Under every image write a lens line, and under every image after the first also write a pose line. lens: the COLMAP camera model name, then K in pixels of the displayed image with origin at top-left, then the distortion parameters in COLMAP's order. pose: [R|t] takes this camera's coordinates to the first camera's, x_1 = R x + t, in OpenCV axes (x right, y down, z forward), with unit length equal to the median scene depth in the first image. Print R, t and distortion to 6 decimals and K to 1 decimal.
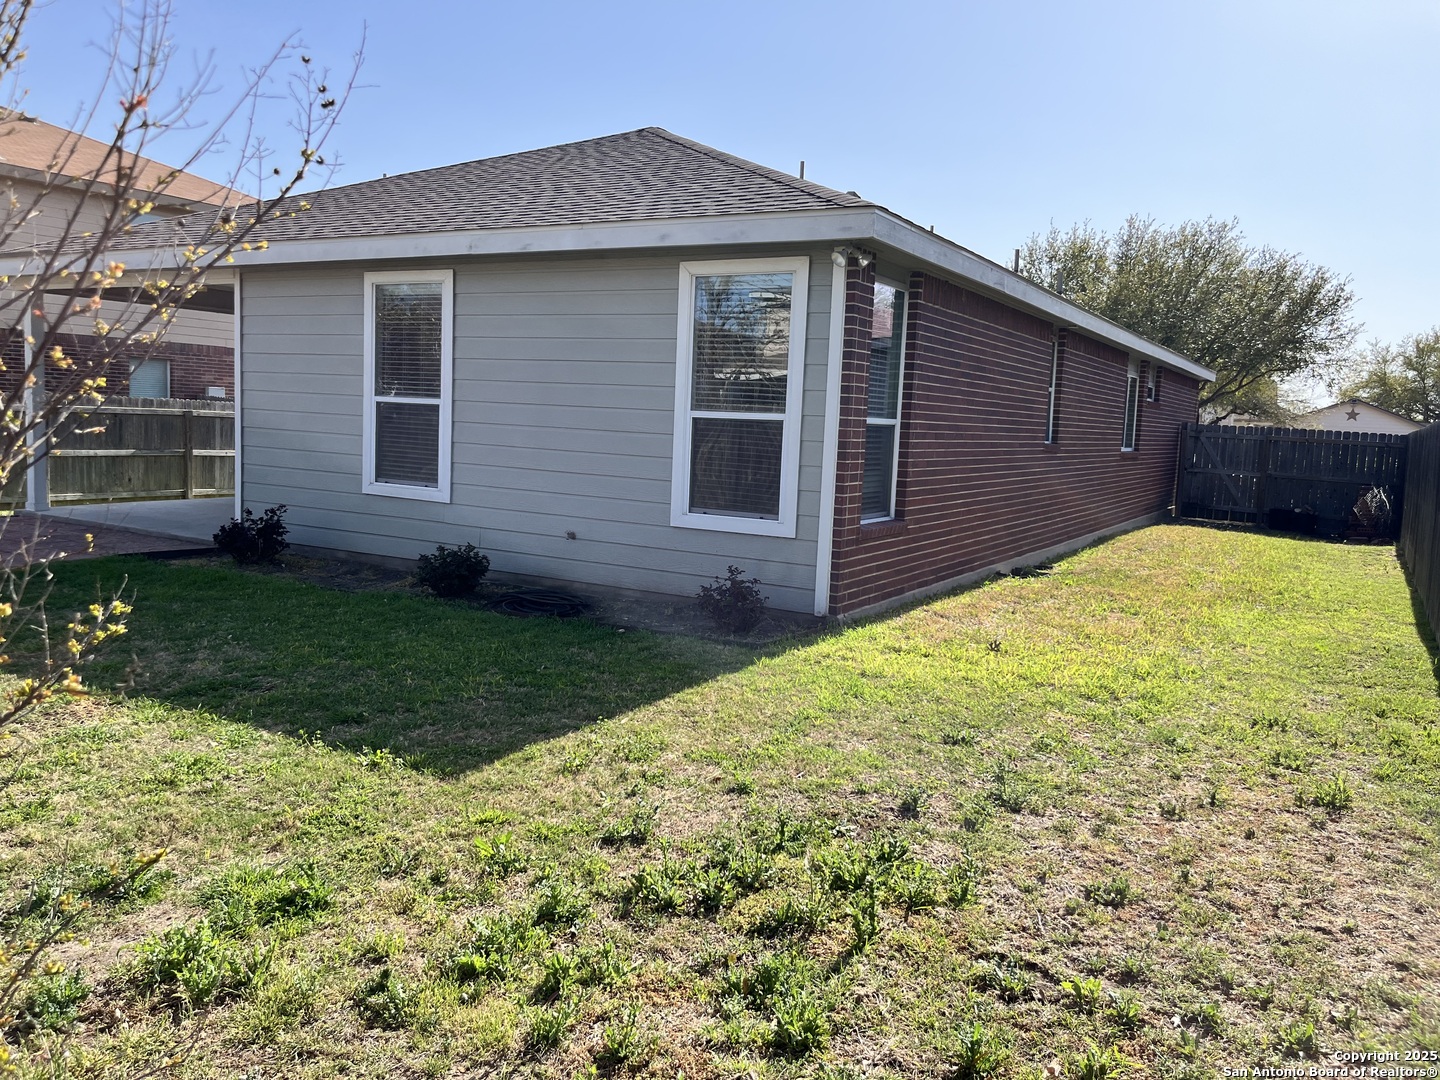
lens RADIAL K [[1088.3, 0, 728.0], [0, 1088.3, 535.8], [0, 0, 1]] dist [0.016432, -0.028158]
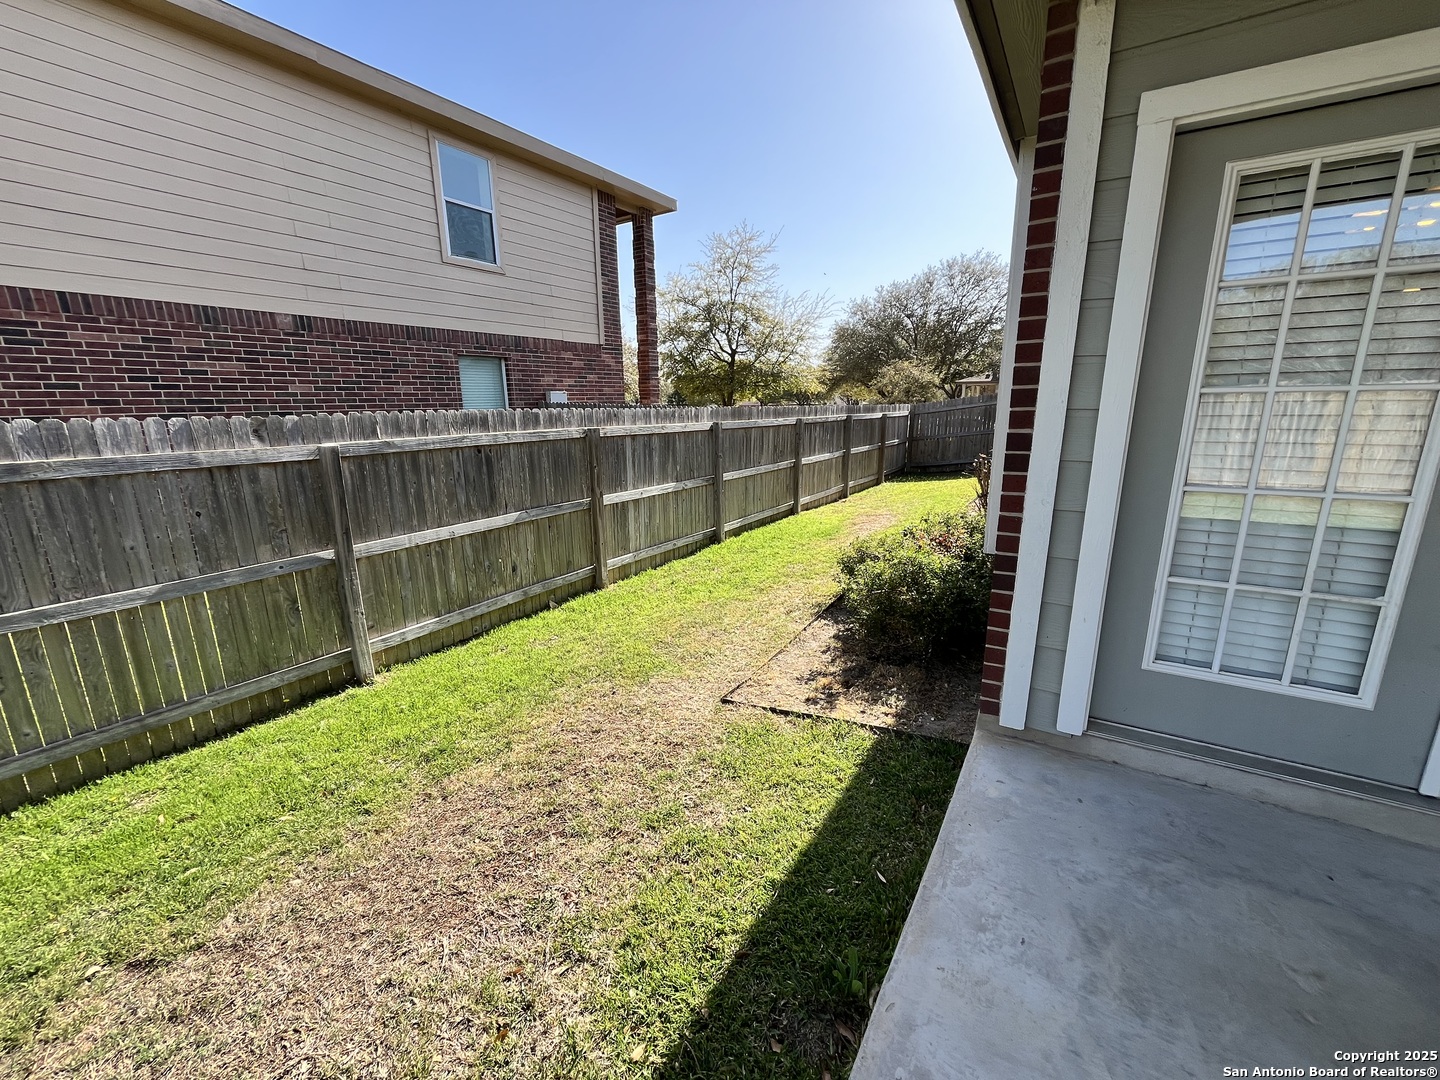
lens RADIAL K [[586.5, 0, 716.0], [0, 586.5, 545.2], [0, 0, 1]] dist [0.001798, -0.000369]
pose [[0.997562, -0.046095, -0.052404, -0.431589], [0.052593, 0.990079, 0.130295, -0.094477], [0.045878, -0.132734, 0.990089, 0.716947]]
